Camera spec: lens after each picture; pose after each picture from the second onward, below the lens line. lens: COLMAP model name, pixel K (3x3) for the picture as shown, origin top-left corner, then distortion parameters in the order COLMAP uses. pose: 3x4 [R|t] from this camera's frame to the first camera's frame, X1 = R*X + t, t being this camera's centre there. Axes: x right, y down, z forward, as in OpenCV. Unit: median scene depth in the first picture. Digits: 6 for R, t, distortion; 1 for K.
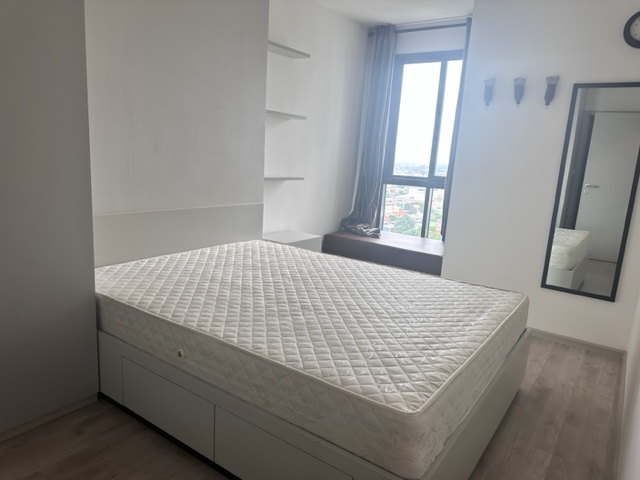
lens RADIAL K [[449.4, 0, 319.5], [0, 449.4, 240.4], [0, 0, 1]] dist [-0.004345, -0.002127]
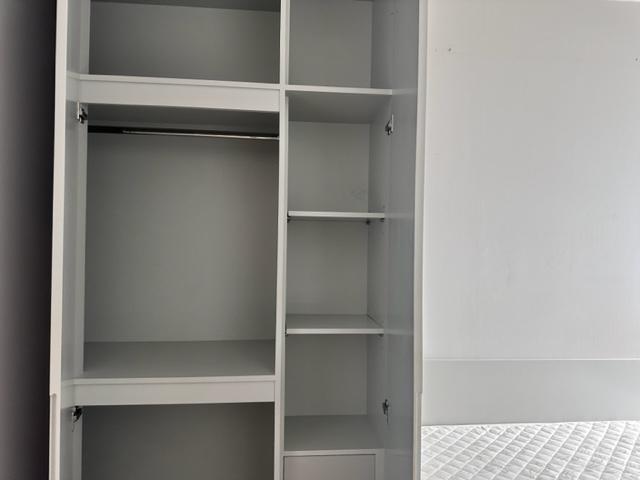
lens RADIAL K [[449.4, 0, 319.7], [0, 449.4, 239.9], [0, 0, 1]] dist [-0.004345, -0.002127]
pose [[0.649779, -0.055507, -0.758093, 0.013866], [-0.129630, 0.974628, -0.182471, -0.084680], [0.748988, 0.216838, 0.626098, 0.251516]]
